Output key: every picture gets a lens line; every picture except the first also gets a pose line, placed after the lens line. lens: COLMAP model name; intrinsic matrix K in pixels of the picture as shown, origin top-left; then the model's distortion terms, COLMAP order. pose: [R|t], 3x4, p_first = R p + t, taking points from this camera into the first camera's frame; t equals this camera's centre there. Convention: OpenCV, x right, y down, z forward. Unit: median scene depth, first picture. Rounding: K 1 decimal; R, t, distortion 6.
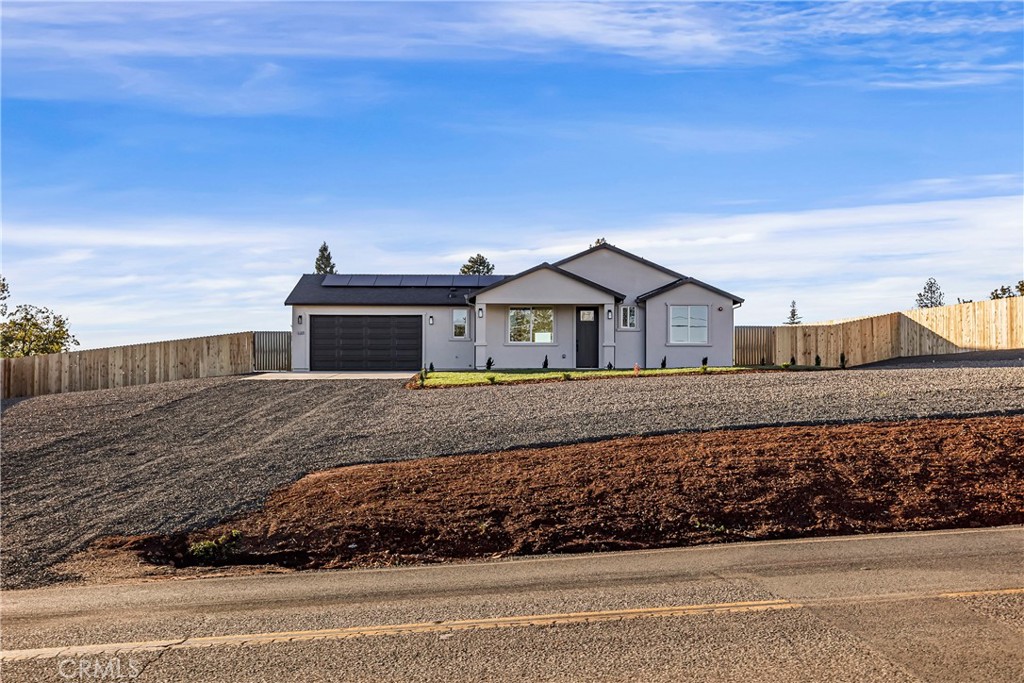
lens RADIAL K [[988.9, 0, 513.2], [0, 988.9, 347.3], [0, 0, 1]] dist [0.018800, 0.000000]
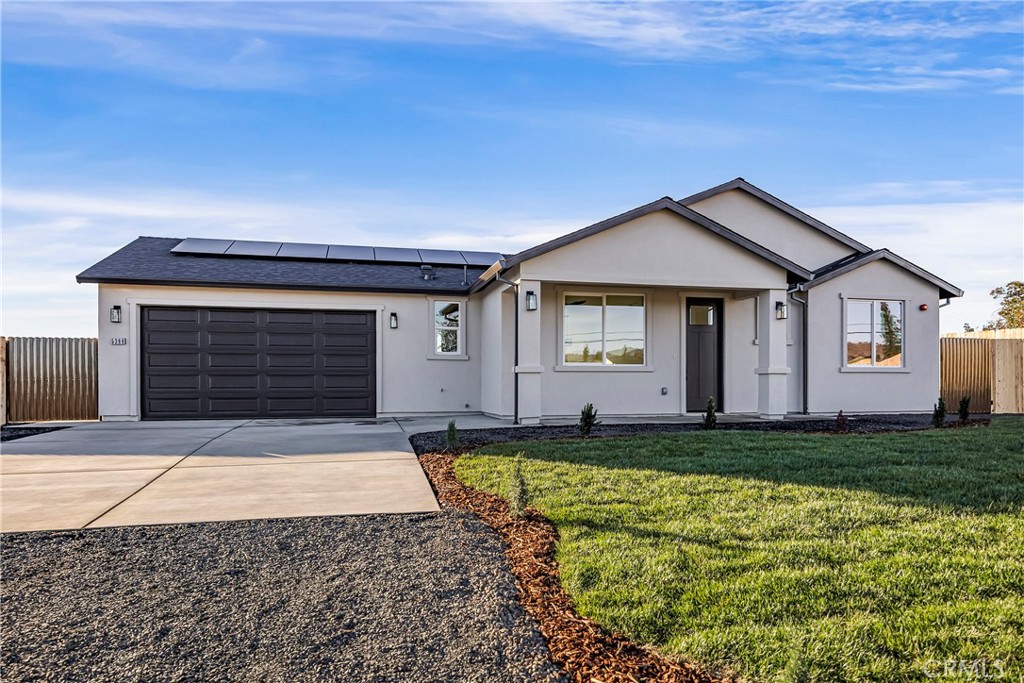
lens RADIAL K [[662.2, 0, 522.9], [0, 662.2, 368.4], [0, 0, 1]] dist [0.007648, 0.004748]
pose [[0.976389, 0.002599, 0.216005, -0.079913], [-0.005844, 0.999879, 0.014389, -0.006290], [-0.215941, -0.015312, 0.976286, 0.555120]]
